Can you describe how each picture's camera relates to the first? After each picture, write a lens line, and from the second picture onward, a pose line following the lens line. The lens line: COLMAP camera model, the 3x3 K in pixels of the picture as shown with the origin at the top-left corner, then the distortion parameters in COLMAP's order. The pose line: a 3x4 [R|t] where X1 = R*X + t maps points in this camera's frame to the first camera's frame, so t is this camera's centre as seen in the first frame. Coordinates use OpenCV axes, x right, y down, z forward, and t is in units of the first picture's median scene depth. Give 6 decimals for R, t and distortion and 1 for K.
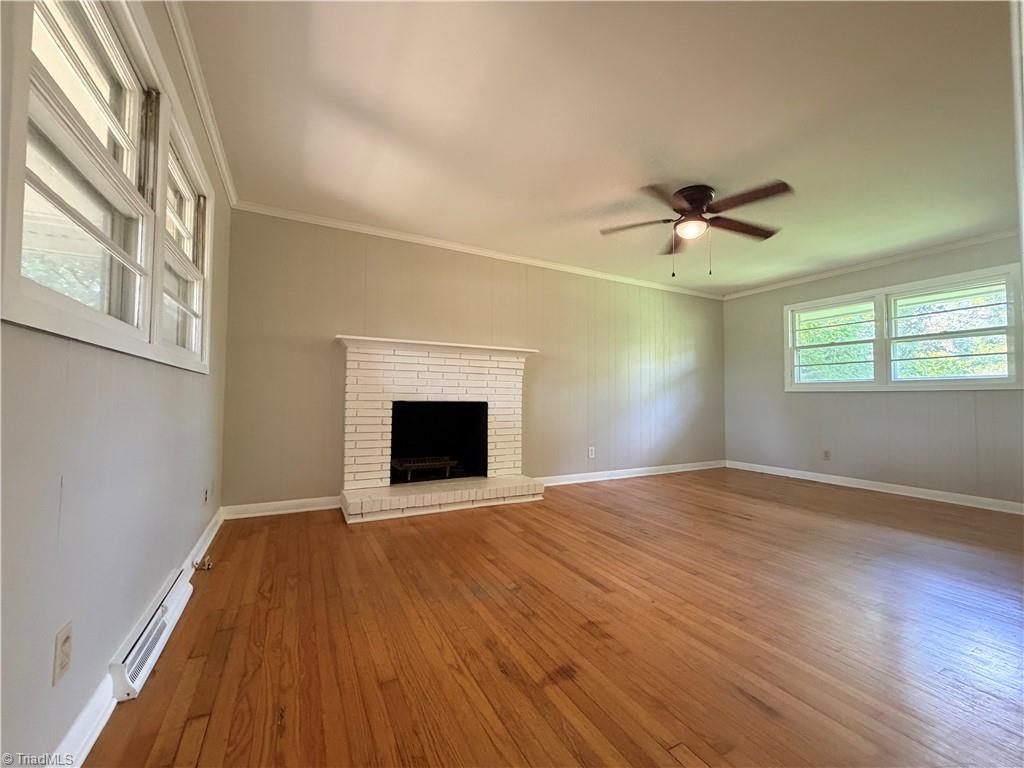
lens RADIAL K [[406.9, 0, 508.0], [0, 406.9, 384.8], [0, 0, 1]] dist [0.000087, 0.000175]
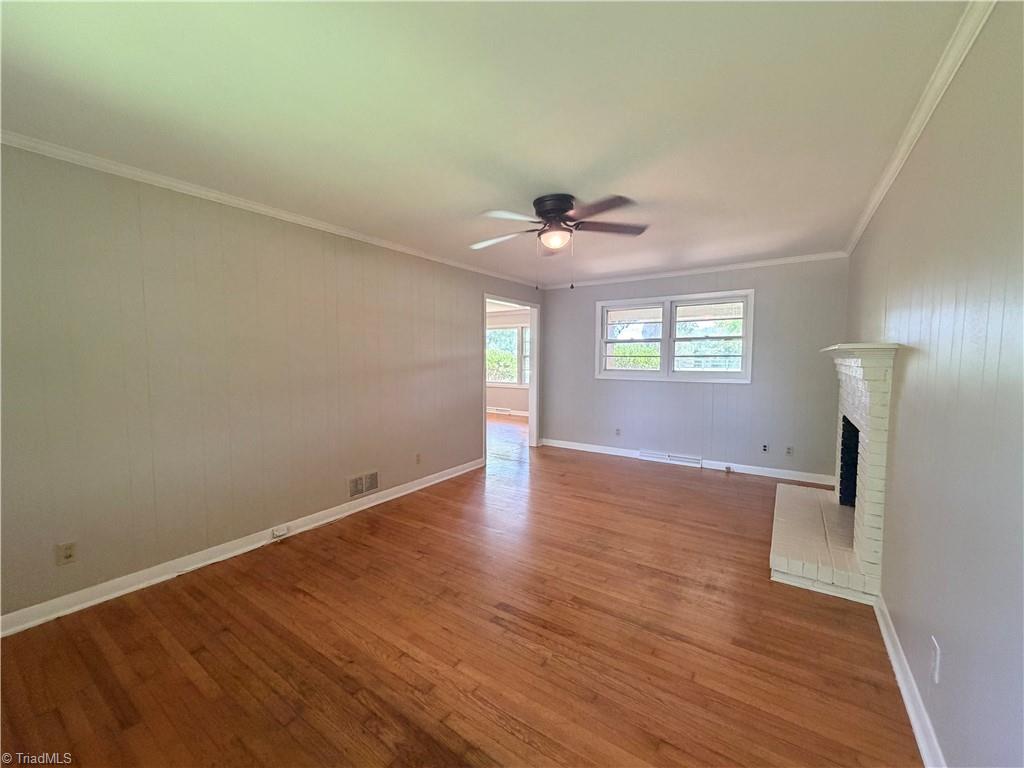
lens RADIAL K [[406.9, 0, 508.0], [0, 406.9, 384.8], [0, 0, 1]] dist [0.000087, 0.000175]
pose [[-0.885023, 0.021409, -0.465056, 0.767268], [0.007100, 0.999447, 0.032498, -0.057744], [0.465494, 0.025460, -0.884685, 1.377060]]
